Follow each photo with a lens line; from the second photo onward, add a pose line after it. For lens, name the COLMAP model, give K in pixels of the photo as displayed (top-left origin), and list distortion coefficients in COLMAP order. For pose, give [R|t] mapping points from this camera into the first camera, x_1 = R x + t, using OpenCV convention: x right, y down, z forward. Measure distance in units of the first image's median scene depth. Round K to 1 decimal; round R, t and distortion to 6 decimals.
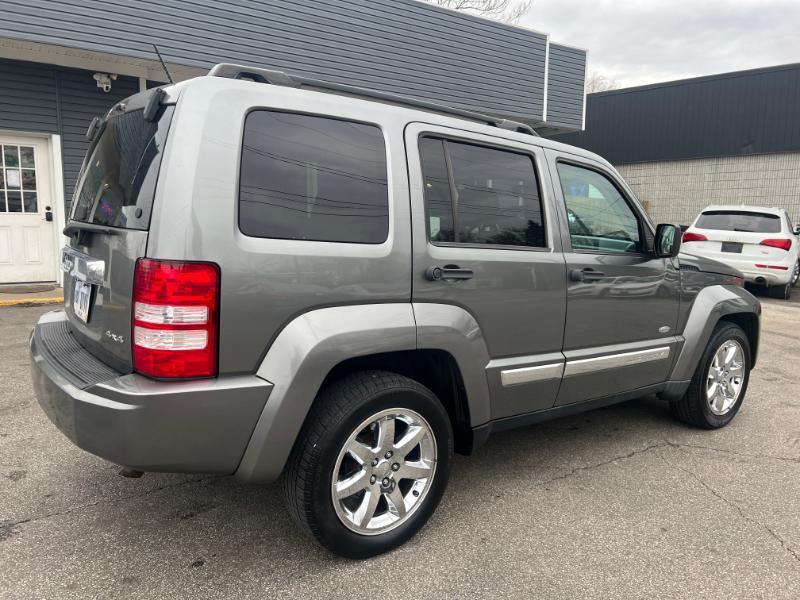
lens RADIAL K [[599.8, 0, 399.9], [0, 599.8, 304.8], [0, 0, 1]] dist [0.053220, -0.060709]
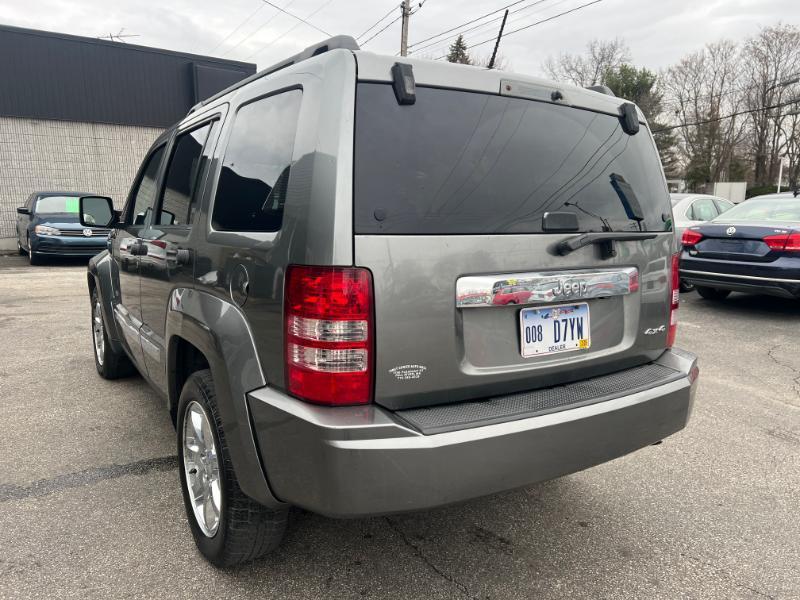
lens RADIAL K [[599.8, 0, 400.5], [0, 599.8, 304.4], [0, 0, 1]] dist [0.053220, -0.060709]
pose [[0.064877, -0.197095, 0.978235, -1.191041], [0.129681, 0.973653, 0.187571, -0.198259], [-0.989431, 0.114689, 0.088727, 1.027078]]
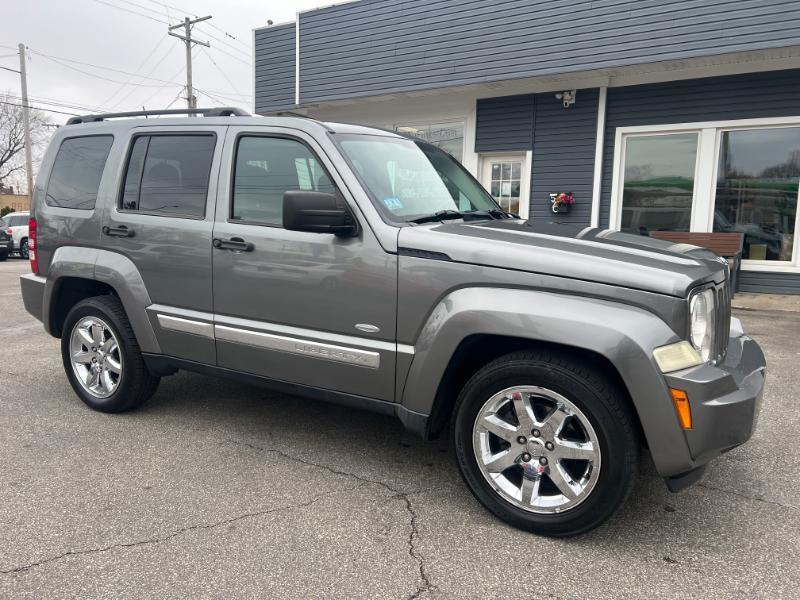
lens RADIAL K [[599.8, 0, 402.0], [0, 599.8, 299.4], [0, 0, 1]] dist [0.053220, -0.060709]
pose [[0.396702, 0.108297, -0.911537, 1.501294], [-0.134794, 0.989124, 0.058853, -0.061763], [0.907997, 0.099523, 0.406985, 0.941239]]
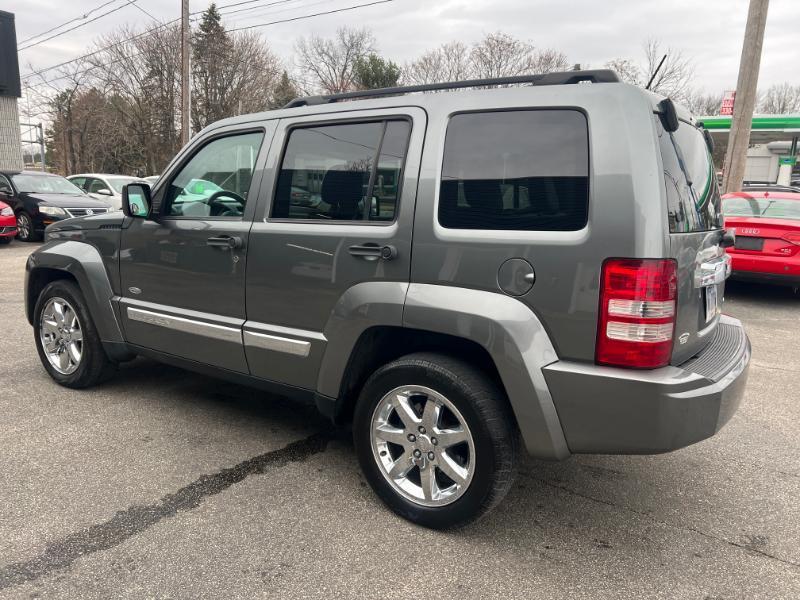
lens RADIAL K [[599.8, 0, 408.3], [0, 599.8, 303.8], [0, 0, 1]] dist [0.053220, -0.060709]
pose [[-0.342363, -0.219122, 0.913659, -1.211951], [0.086057, 0.961024, 0.262729, -0.303700], [-0.935619, 0.168576, -0.310162, 1.674342]]
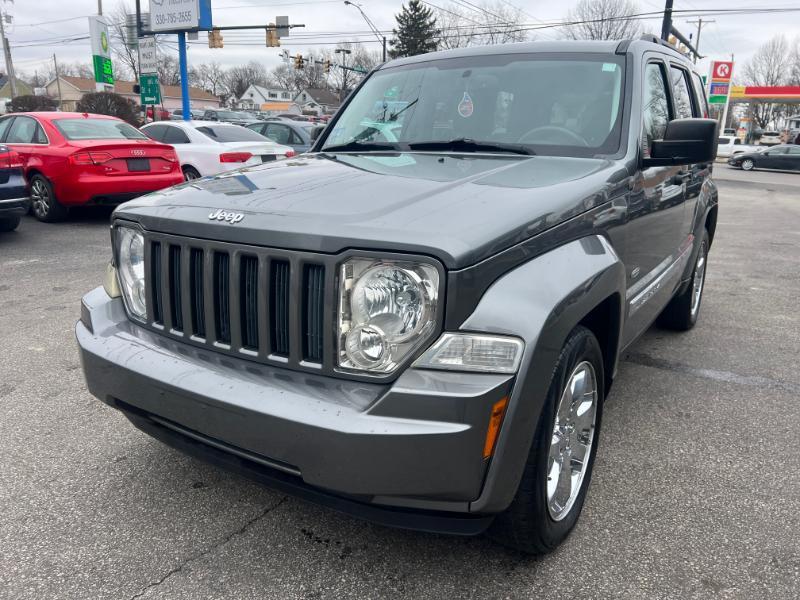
lens RADIAL K [[599.8, 0, 402.7], [0, 599.8, 298.9], [0, 0, 1]] dist [0.053220, -0.060709]
pose [[-0.935425, 0.053733, -0.349419, 0.833098], [-0.088709, 0.921083, 0.379126, -0.322368], [0.342215, 0.385641, -0.856837, 2.498557]]
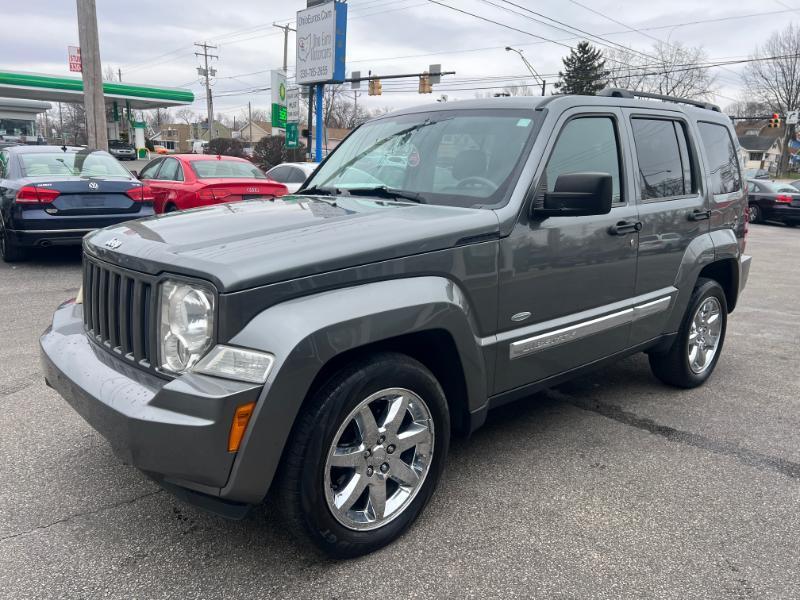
lens RADIAL K [[599.8, 0, 402.5], [0, 599.8, 300.8], [0, 0, 1]] dist [0.053220, -0.060709]
pose [[-0.993680, -0.033941, -0.106997, 0.469170], [-0.068949, 0.936737, 0.343177, -0.380382], [0.088580, 0.348386, -0.933156, 2.683441]]
